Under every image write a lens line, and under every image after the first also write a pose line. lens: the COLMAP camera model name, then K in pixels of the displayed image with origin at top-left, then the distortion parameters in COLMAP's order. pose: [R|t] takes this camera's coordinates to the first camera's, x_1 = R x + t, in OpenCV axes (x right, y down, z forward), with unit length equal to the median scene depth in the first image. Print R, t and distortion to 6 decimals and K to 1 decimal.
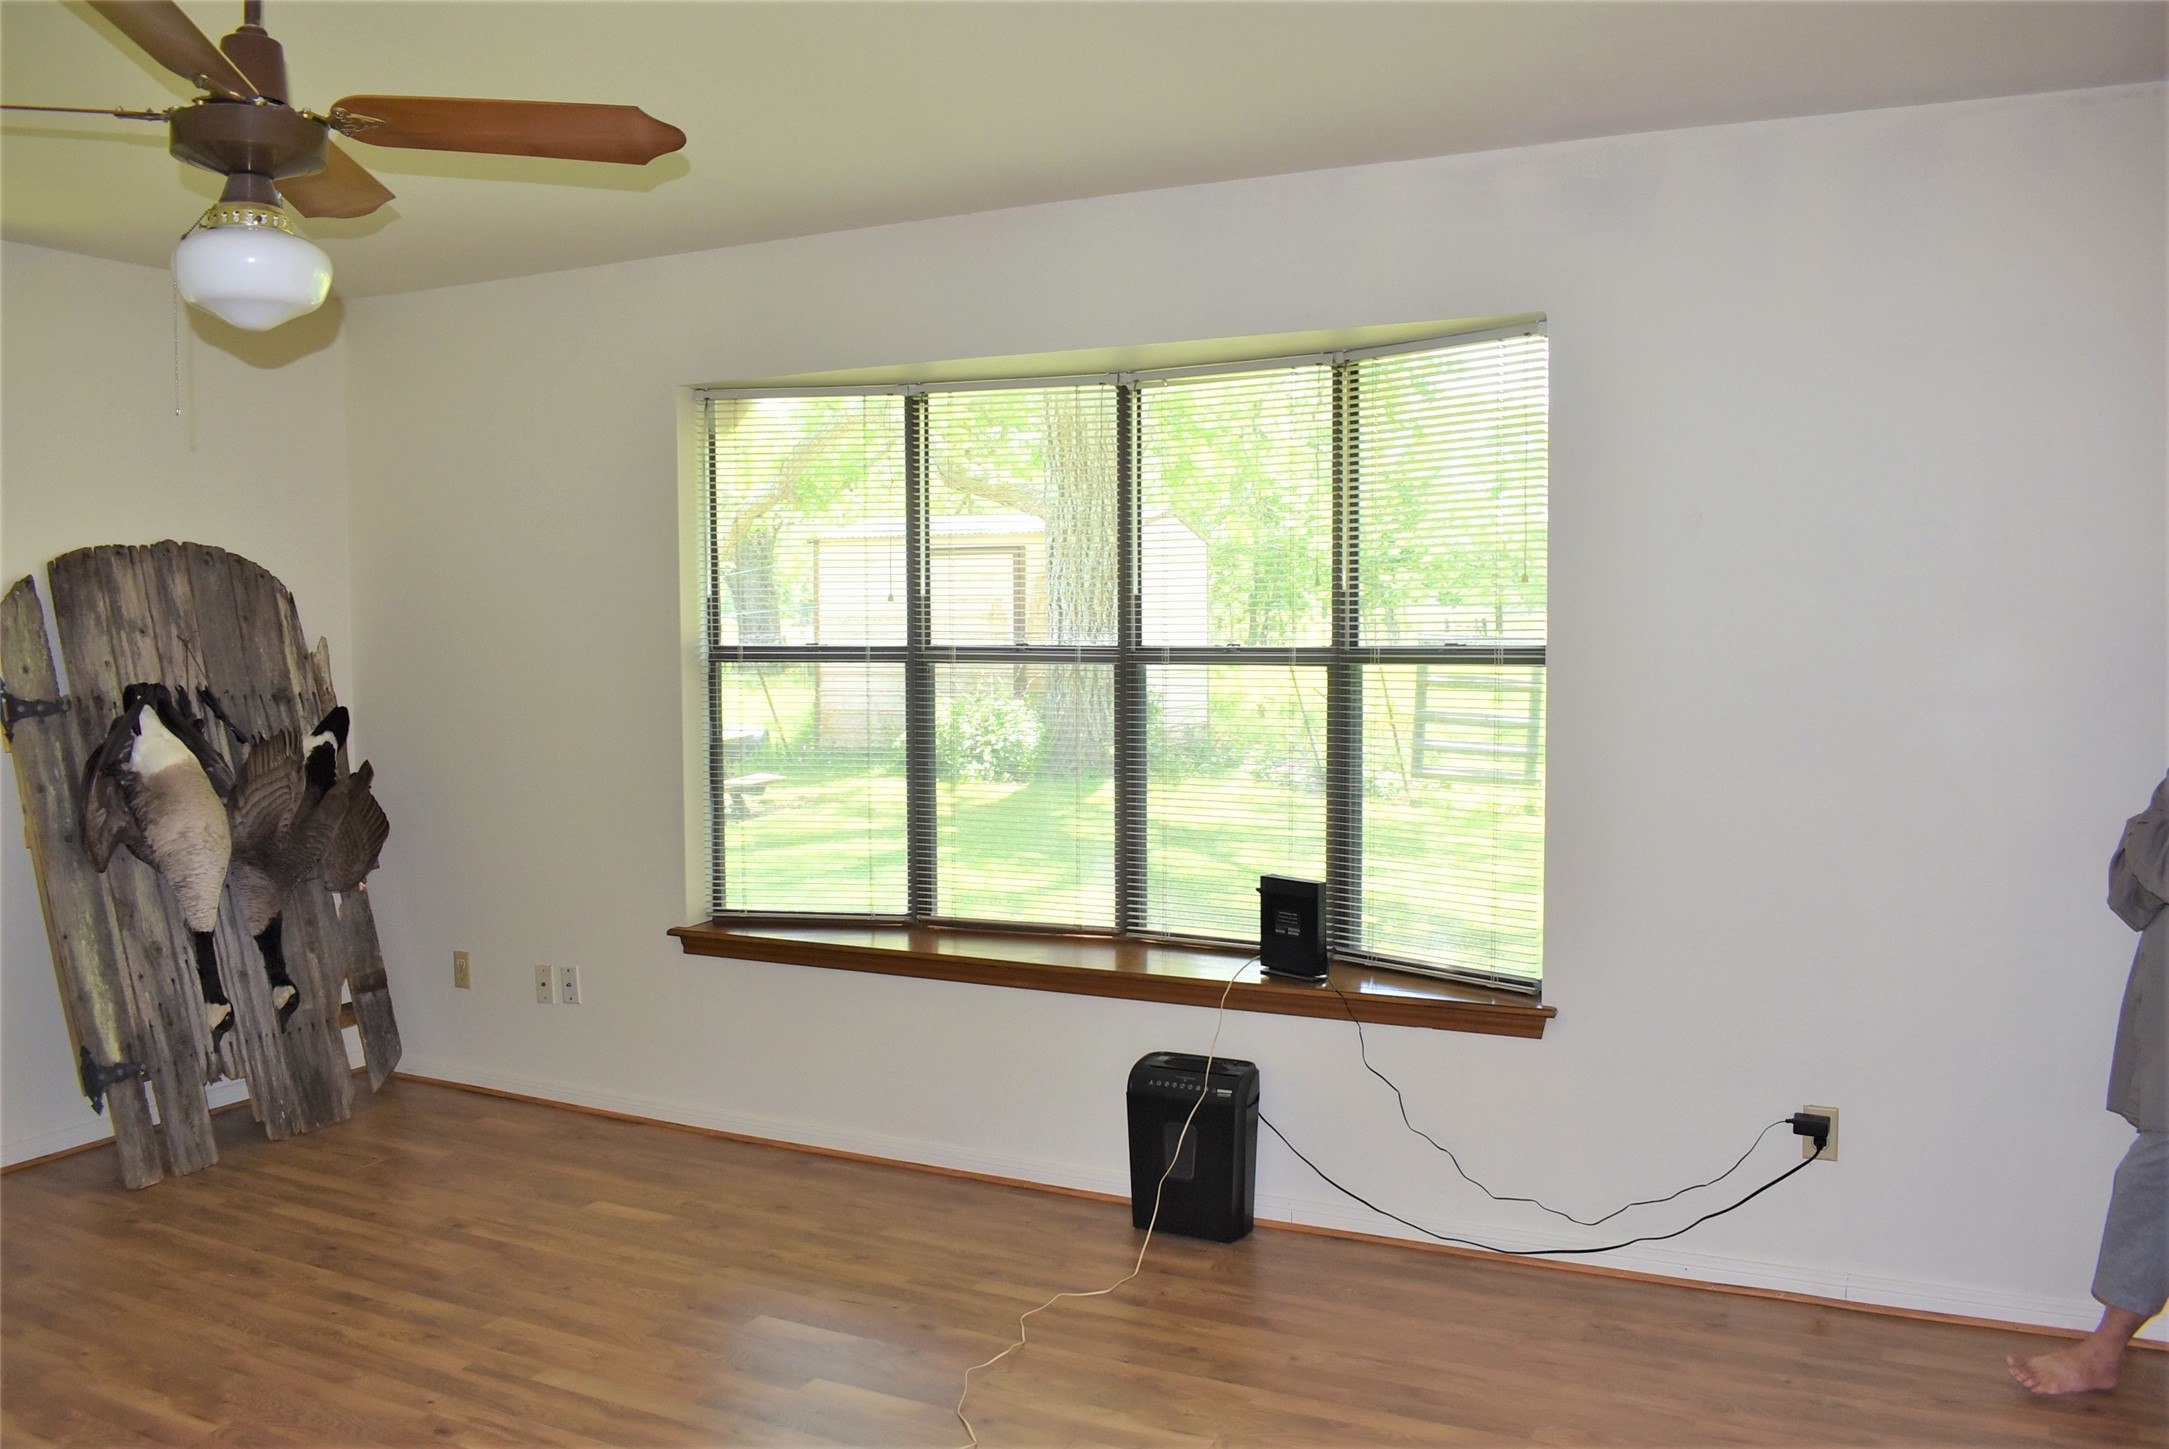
lens RADIAL K [[1705.2, 0, 1084.5], [0, 1705.2, 724.5], [0, 0, 1]] dist [-0.097935, 0.010325]
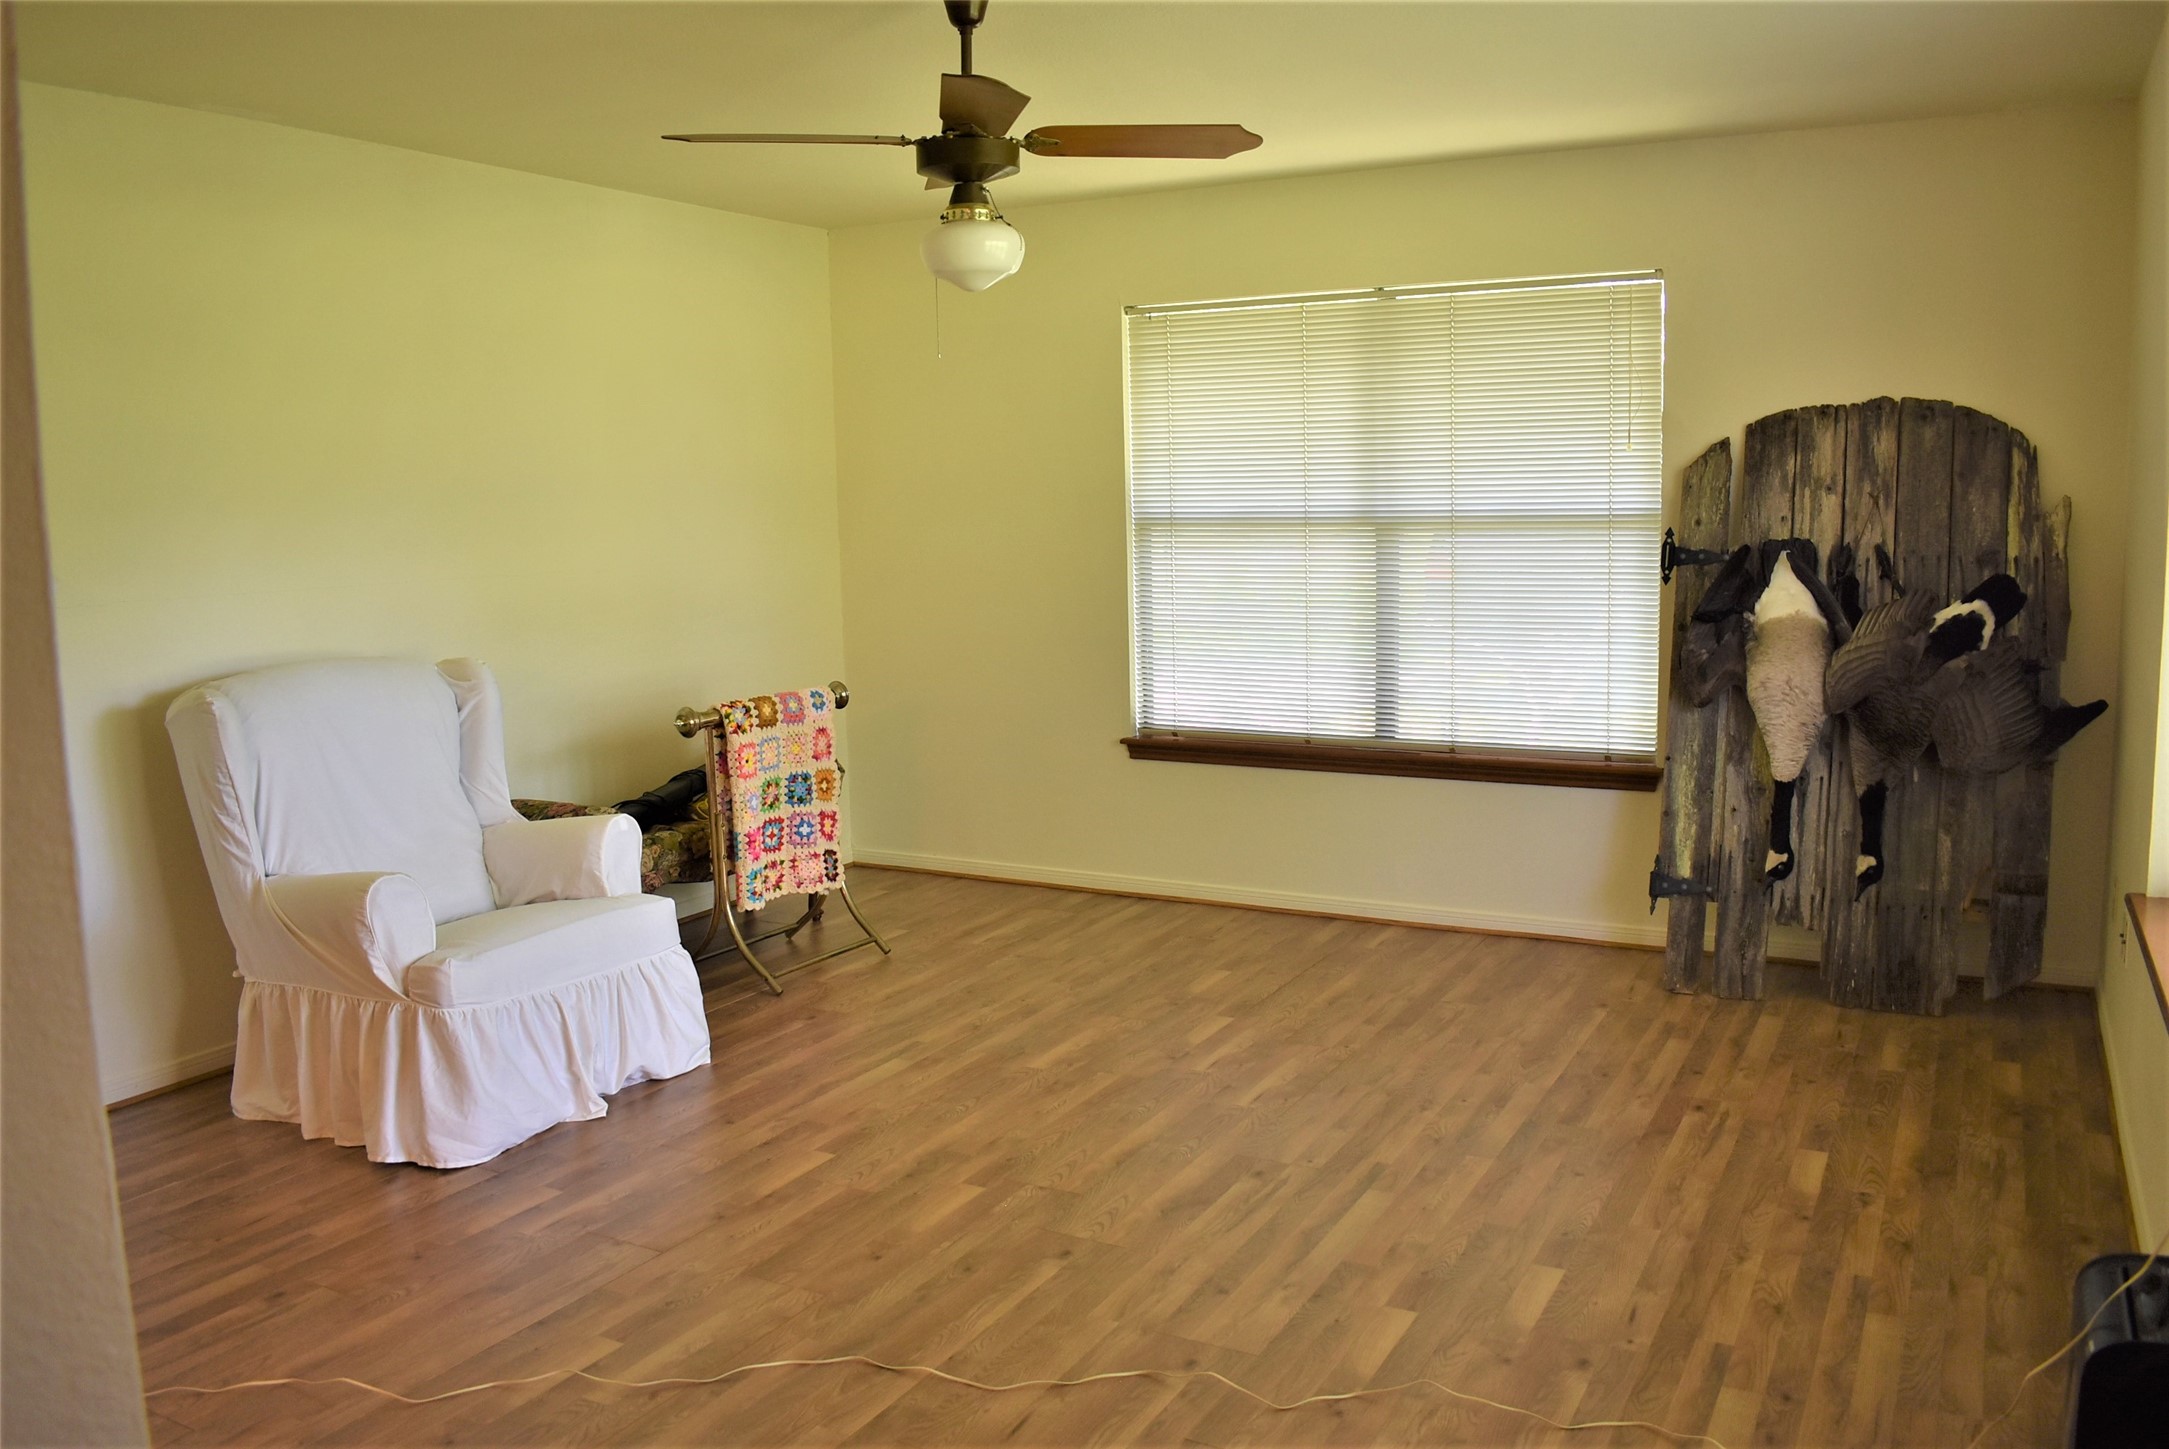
lens RADIAL K [[1705.2, 0, 1084.5], [0, 1705.2, 724.5], [0, 0, 1]] dist [-0.097935, 0.010325]
pose [[-0.041972, 0.139300, -0.989360, 0.530290], [-0.039344, 0.989234, 0.140951, -0.041417], [0.998344, 0.044842, -0.036040, 0.612166]]
